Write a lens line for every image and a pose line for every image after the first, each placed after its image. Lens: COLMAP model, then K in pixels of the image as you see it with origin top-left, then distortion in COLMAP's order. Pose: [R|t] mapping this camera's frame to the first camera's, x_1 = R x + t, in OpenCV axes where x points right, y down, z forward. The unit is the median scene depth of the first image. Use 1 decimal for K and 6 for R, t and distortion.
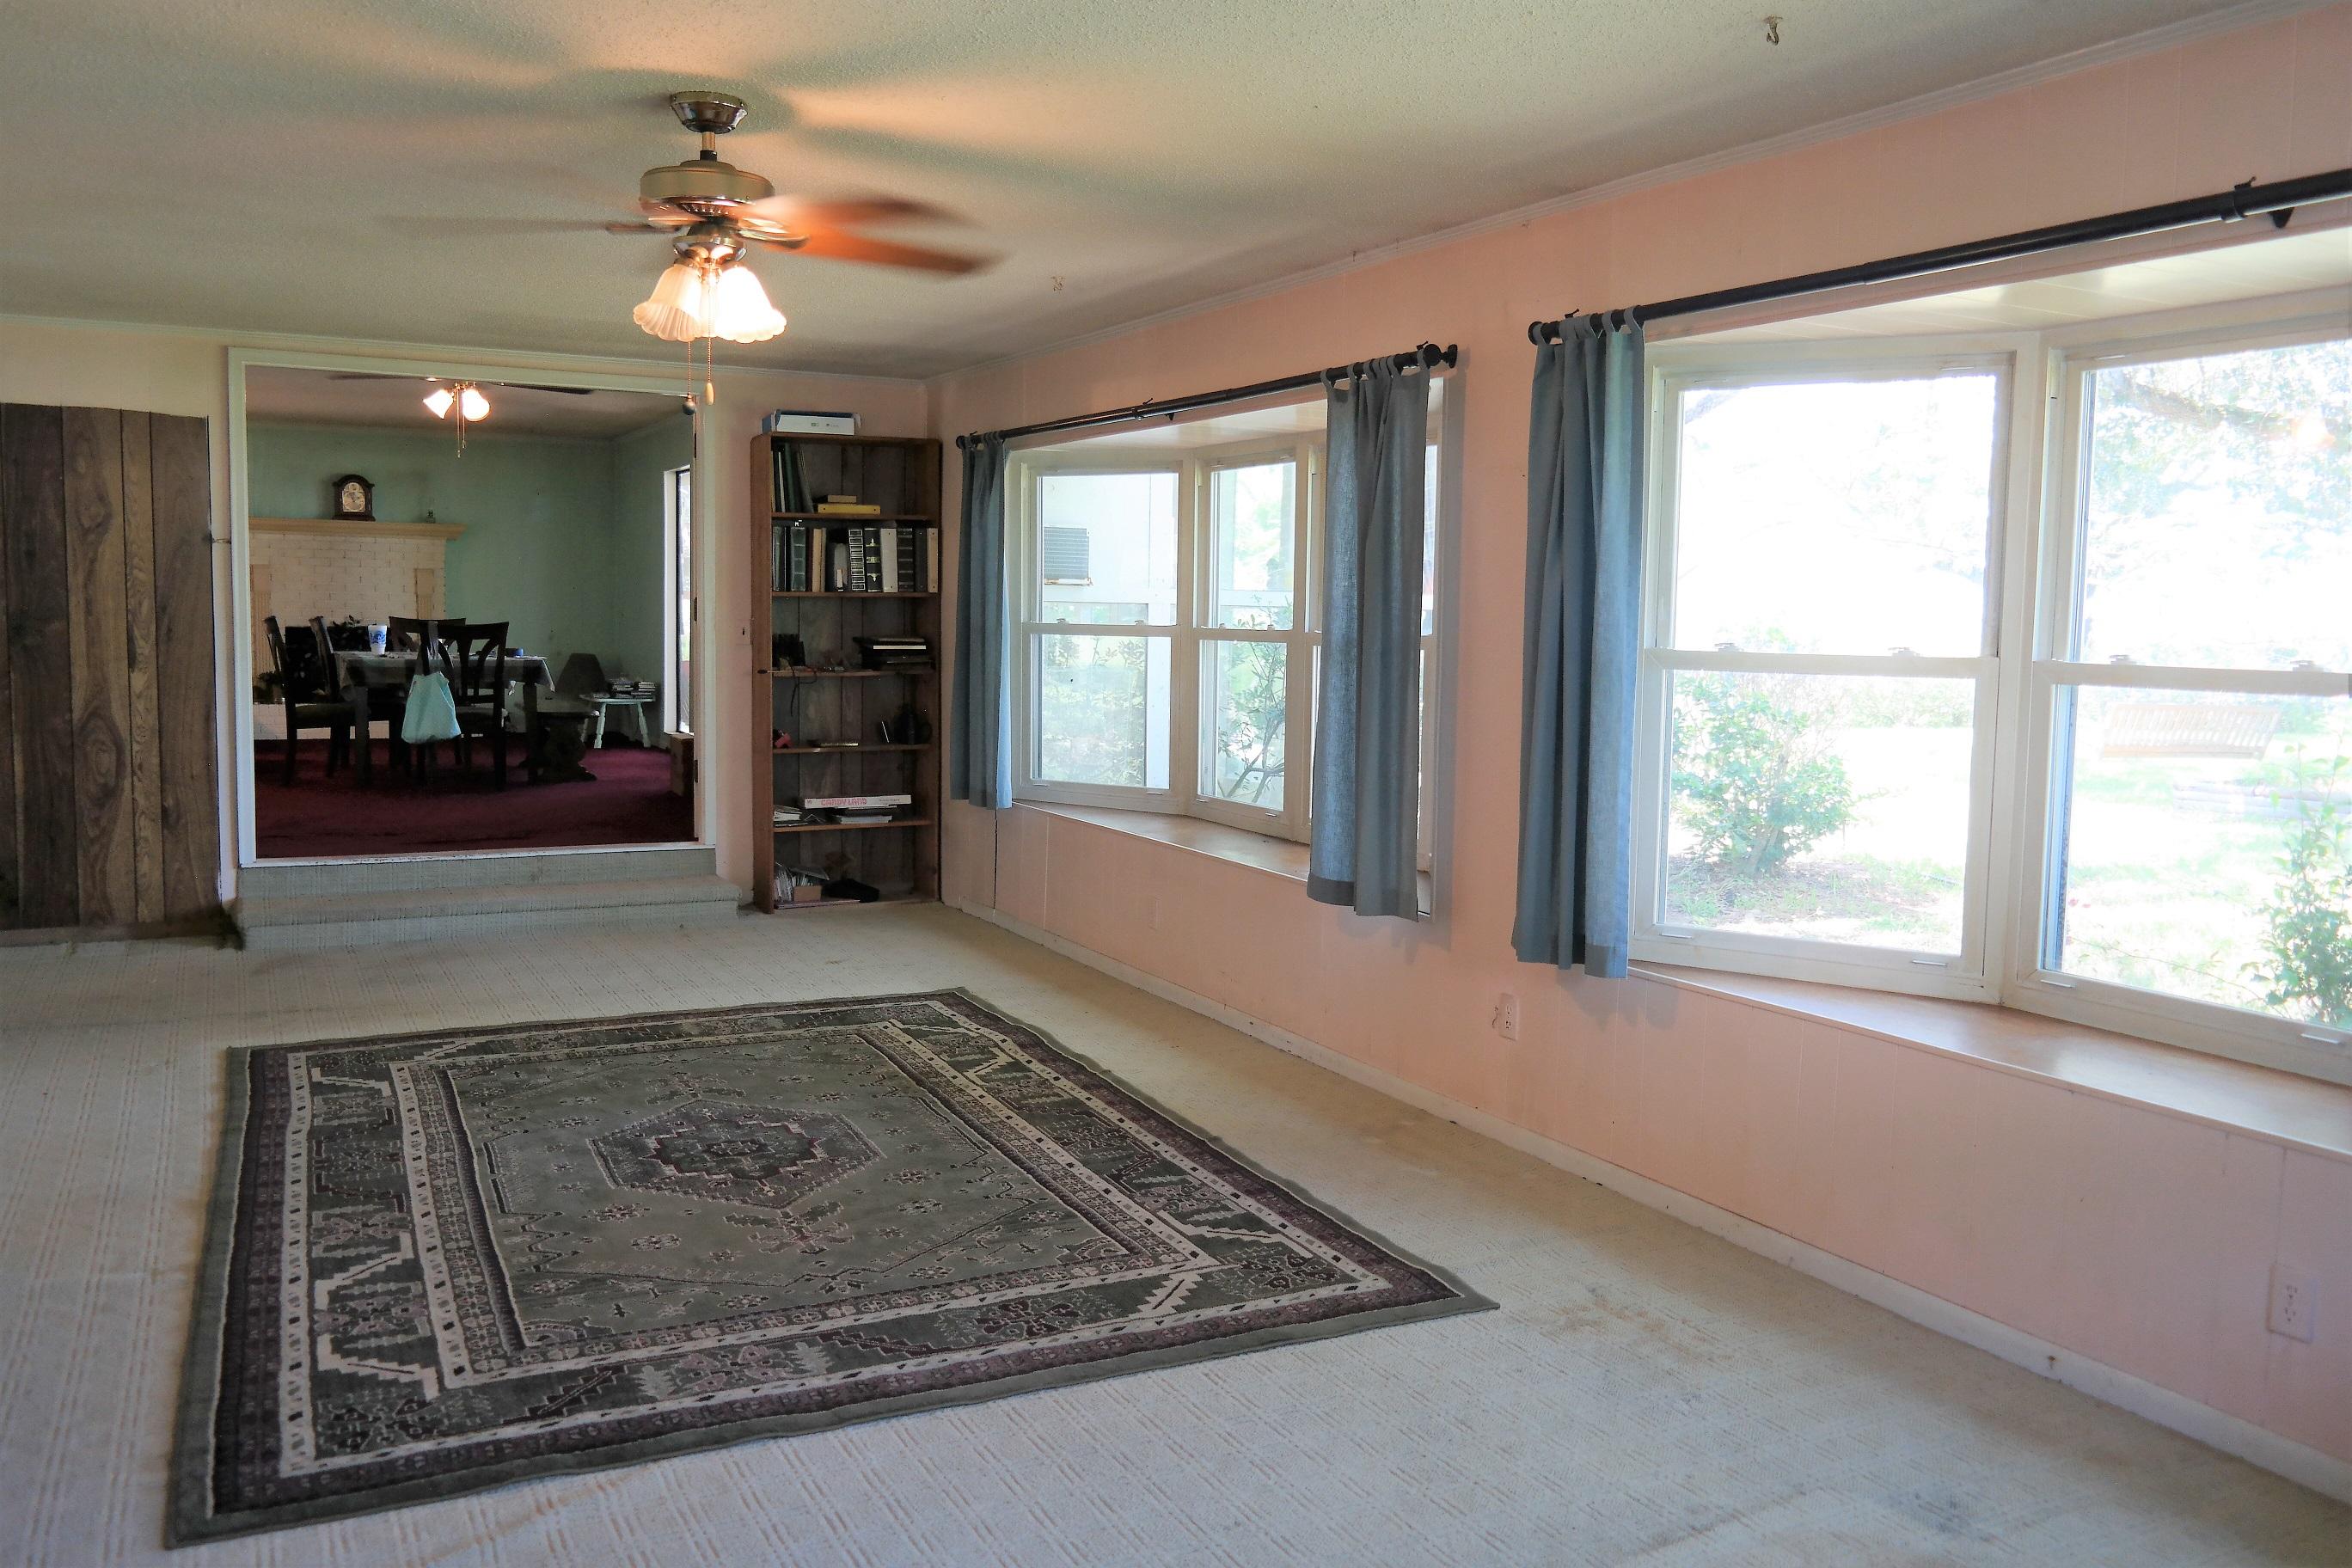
lens RADIAL K [[1869.7, 0, 1185.4], [0, 1869.7, 770.6], [0, 0, 1]] dist [0.013987, -0.008871]
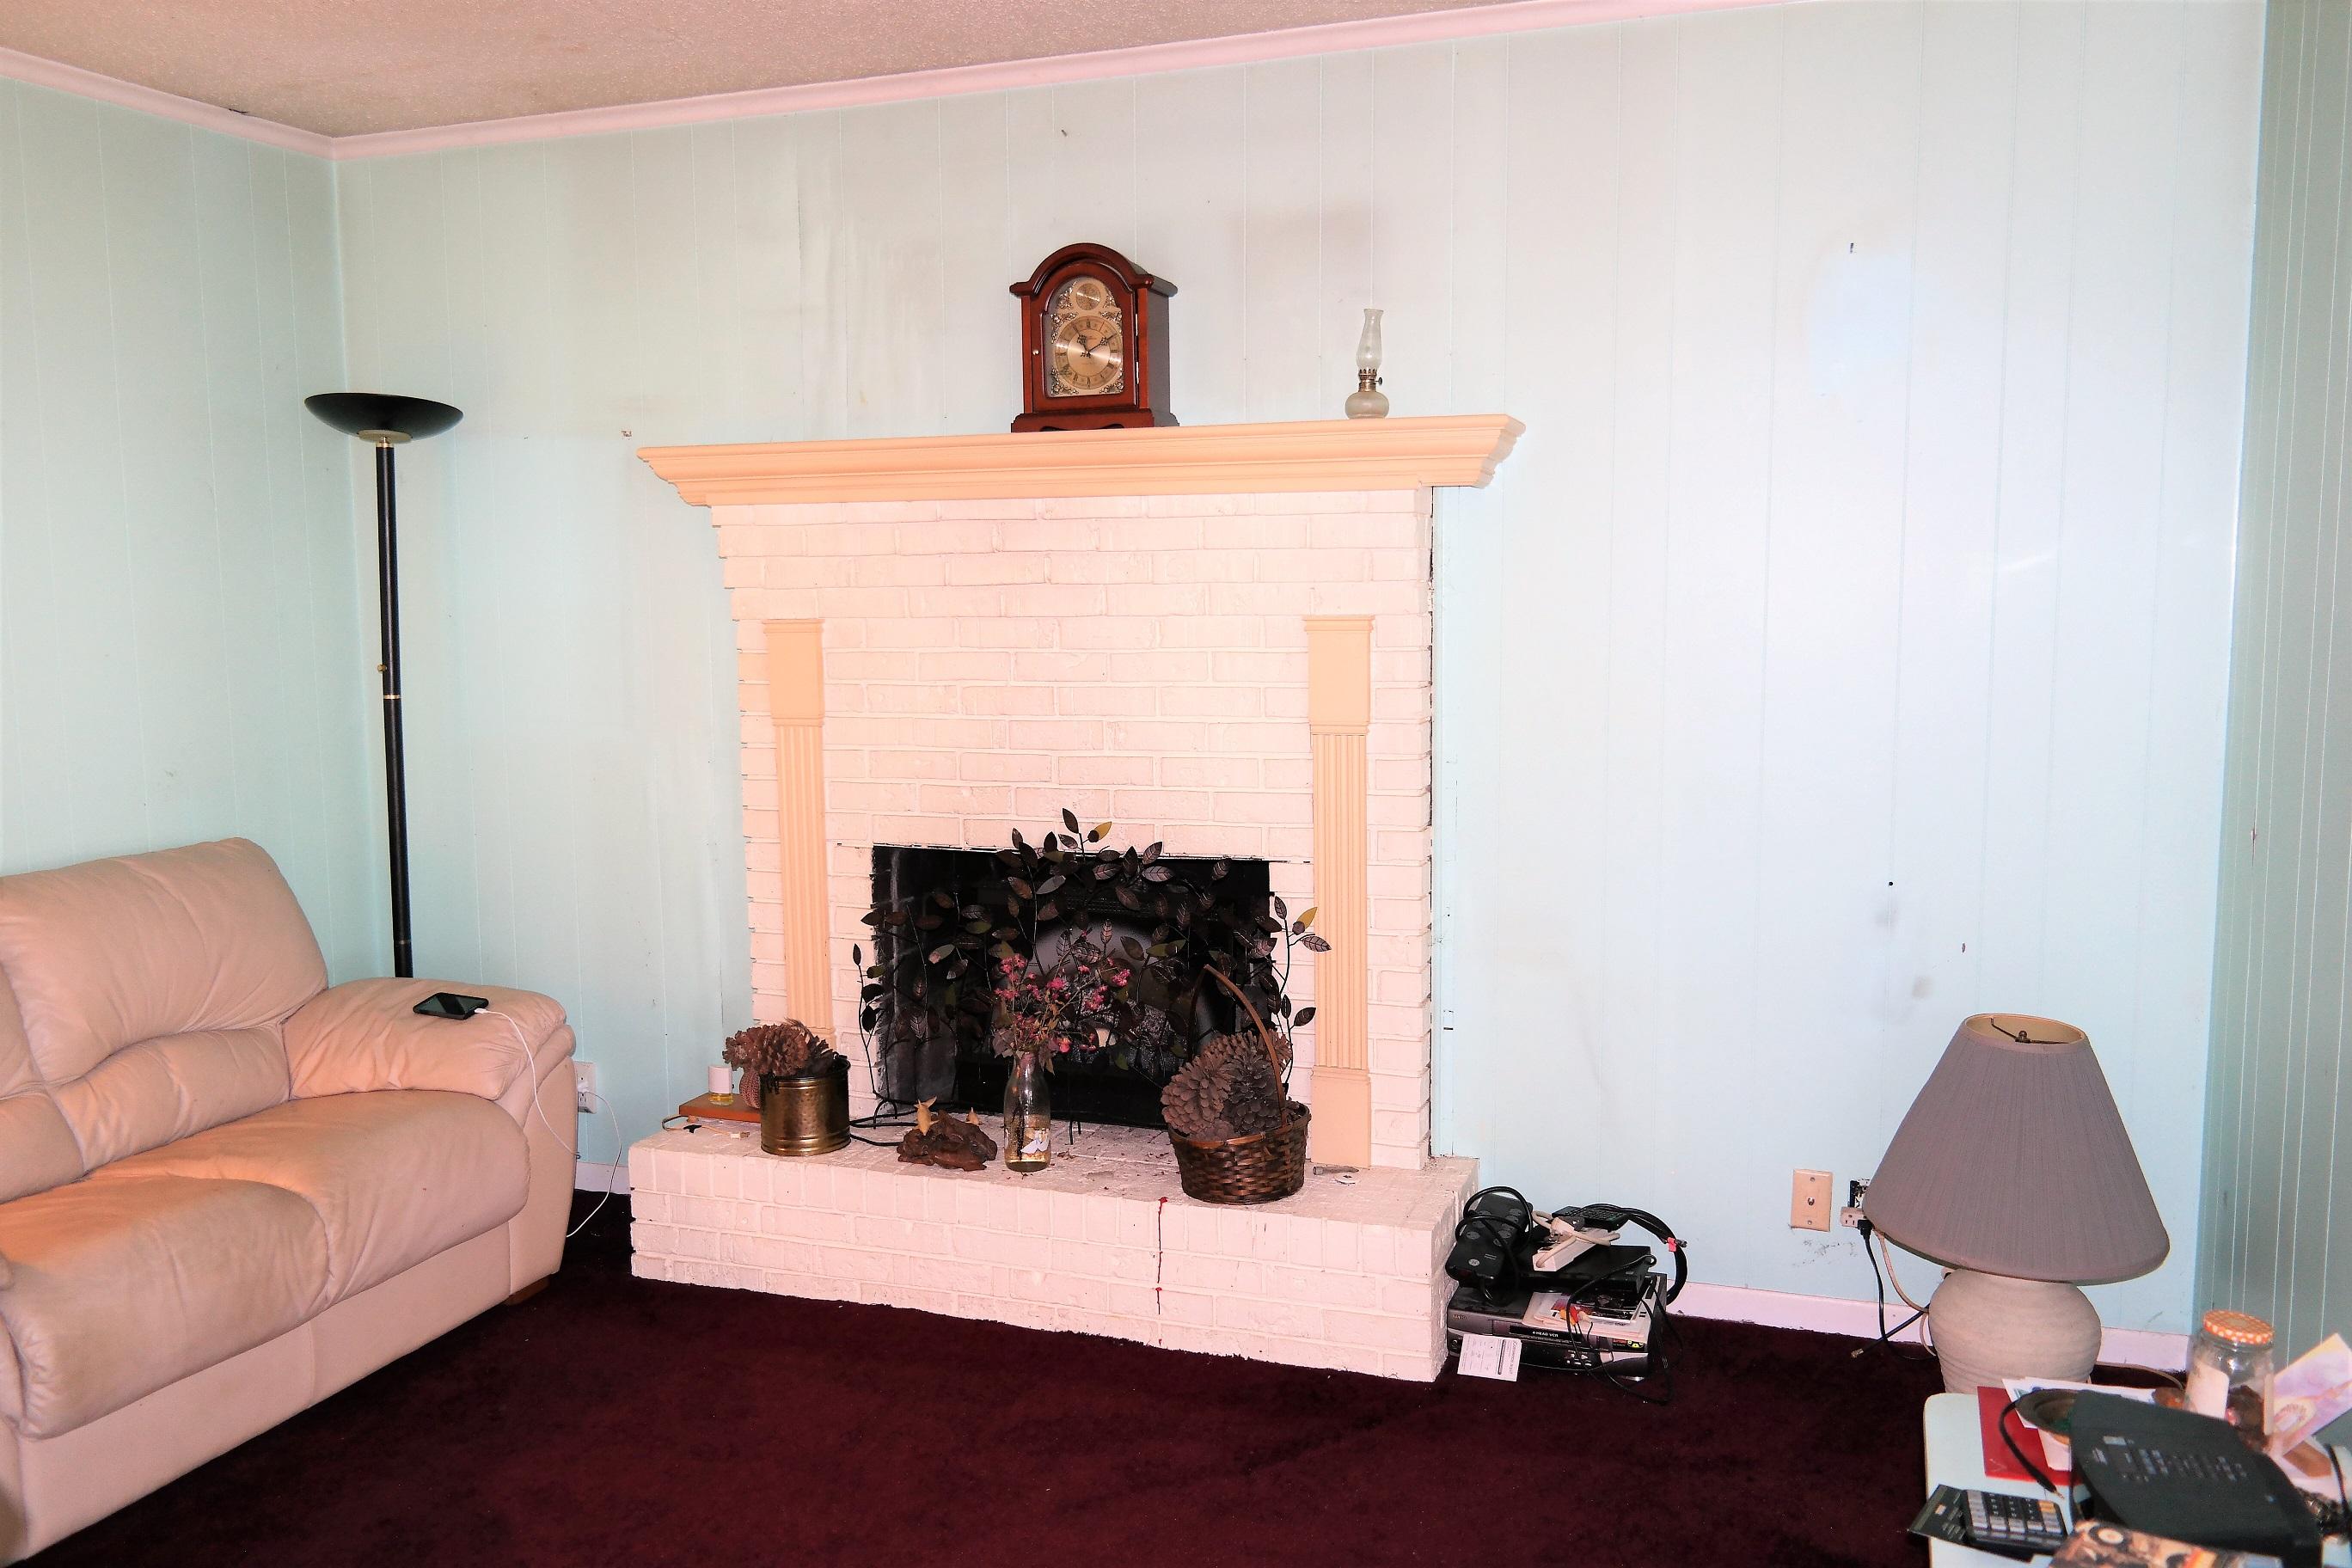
lens RADIAL K [[1869.7, 0, 1185.4], [0, 1869.7, 770.6], [0, 0, 1]] dist [0.013987, -0.008871]
pose [[0.695232, 0.043417, -0.717473, -0.167683], [-0.035810, 0.999027, 0.025756, -0.063207], [0.717892, 0.007786, 0.696110, 0.556059]]
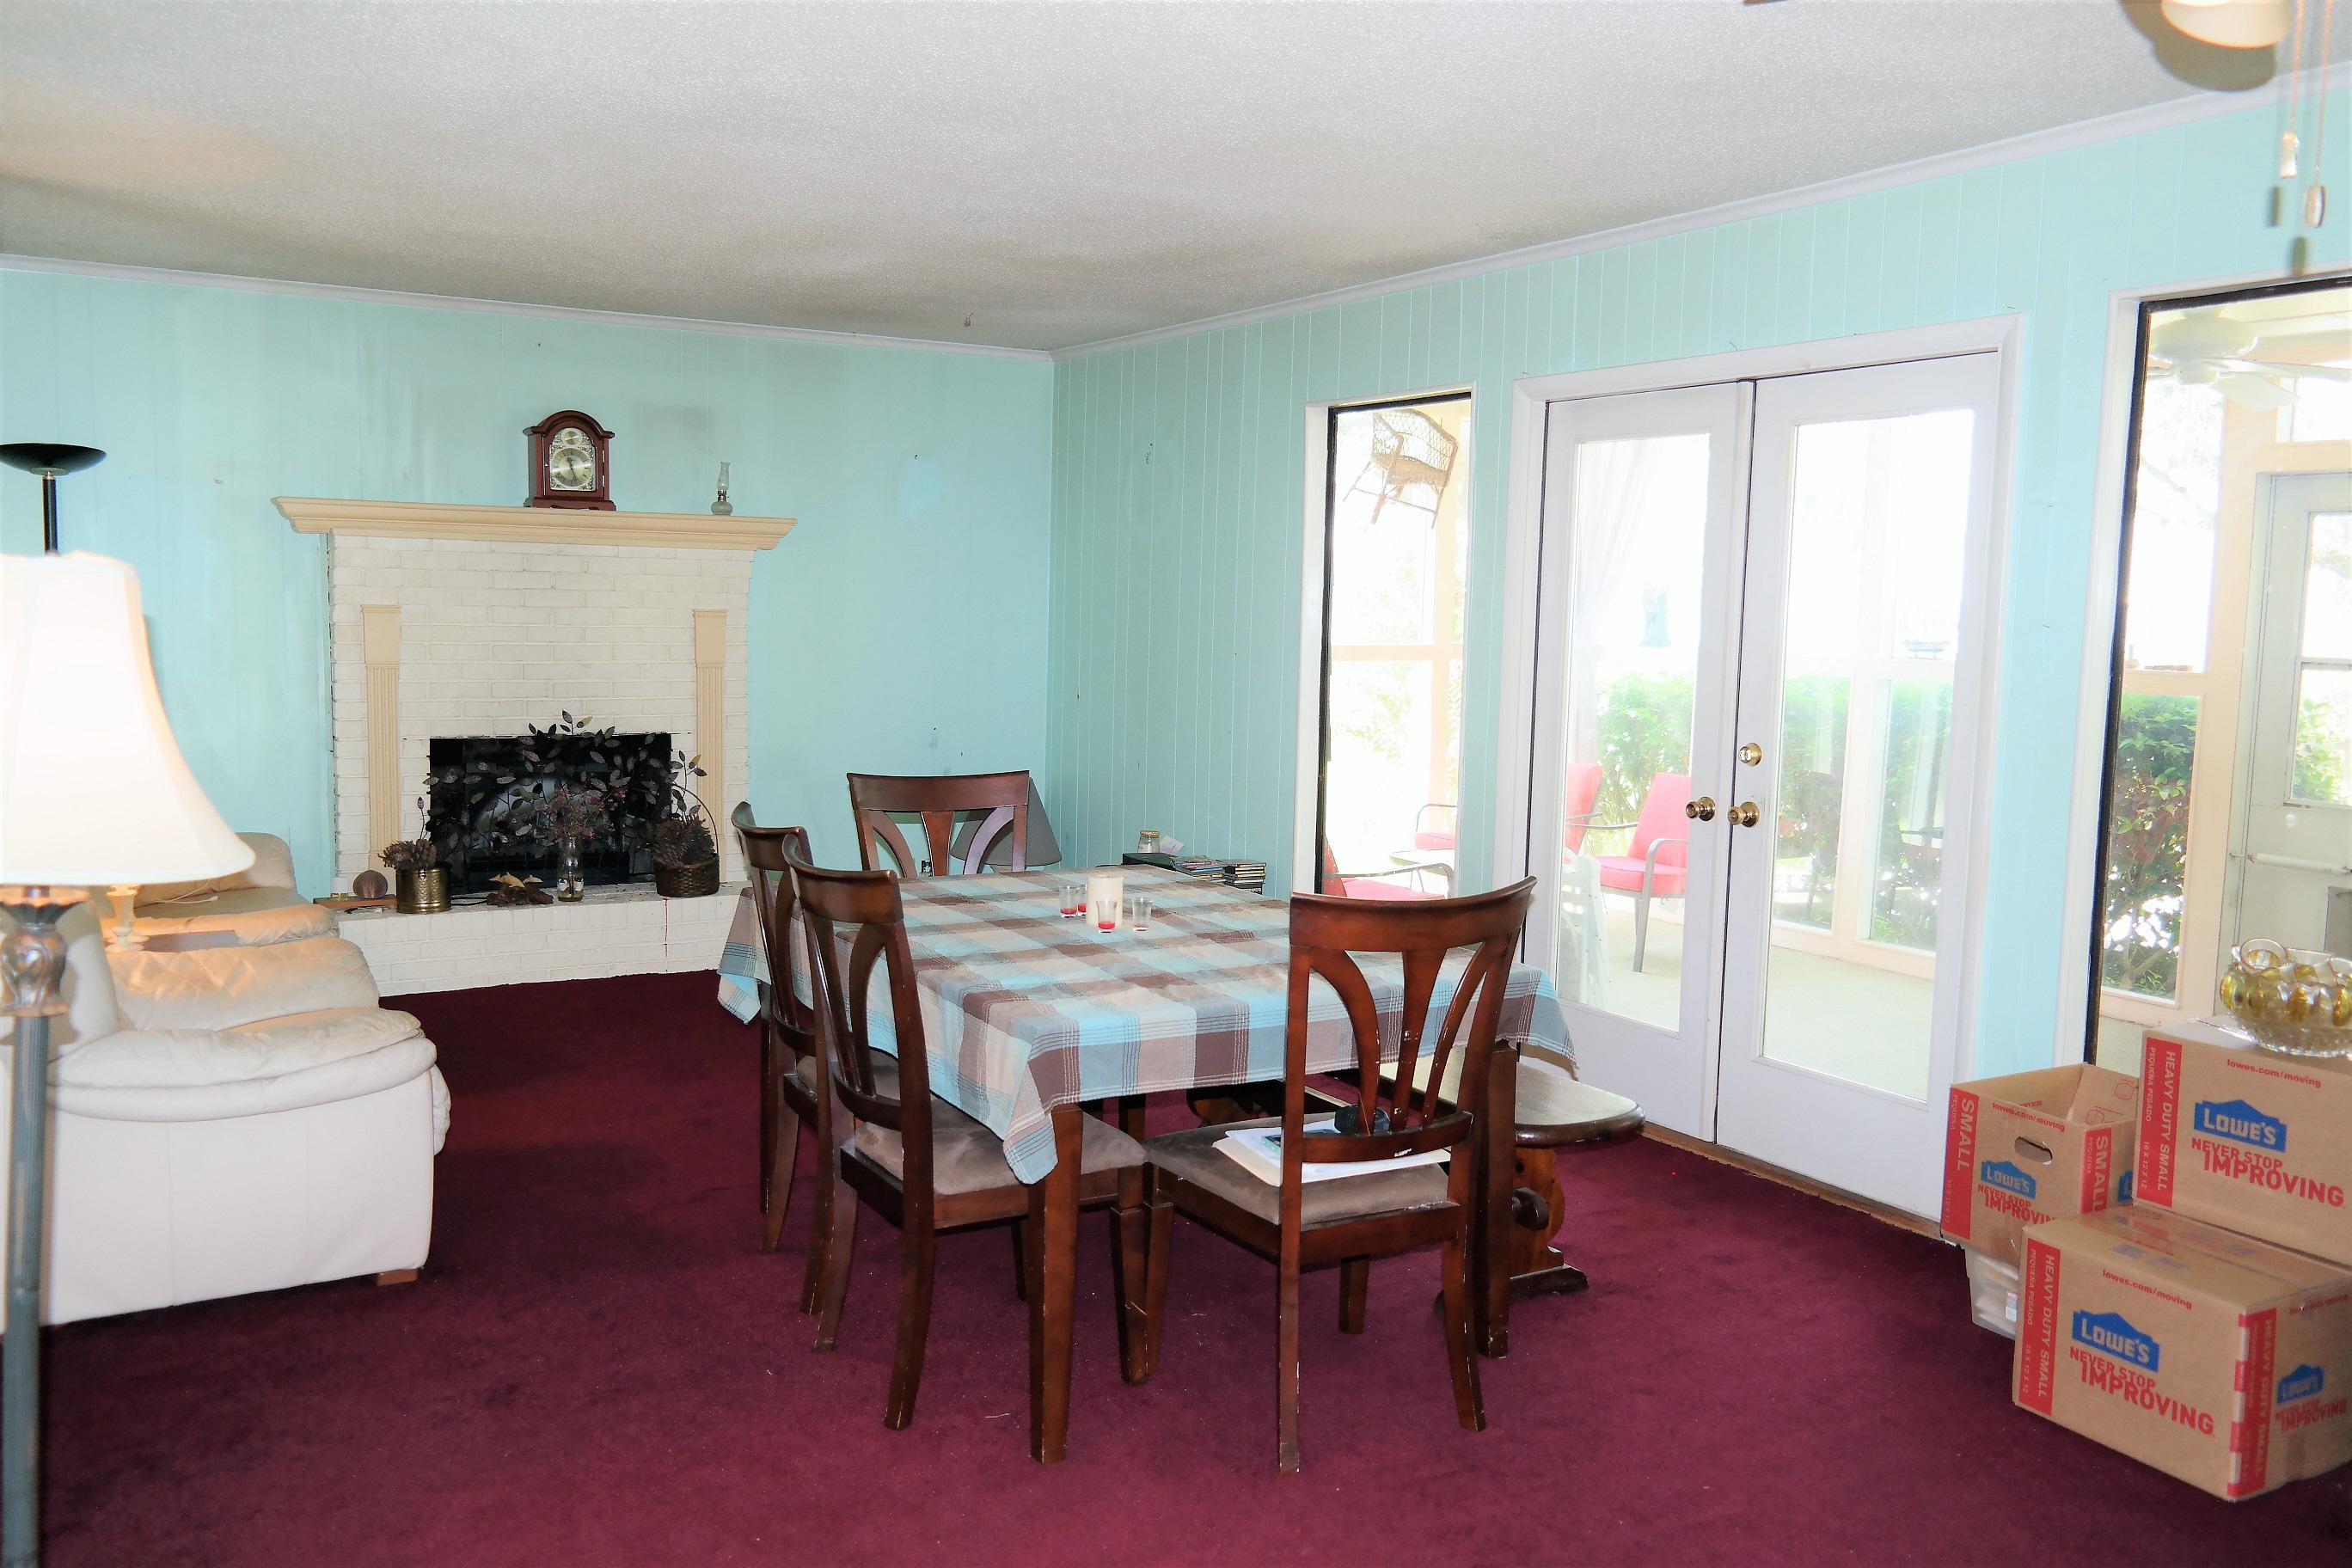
lens RADIAL K [[1869.7, 0, 1185.4], [0, 1869.7, 770.6], [0, 0, 1]] dist [0.013987, -0.008871]
pose [[0.996785, -0.004597, 0.079995, -0.217600], [0.003720, 0.999931, 0.011119, -0.048031], [-0.080041, -0.010786, 0.996733, 0.343636]]
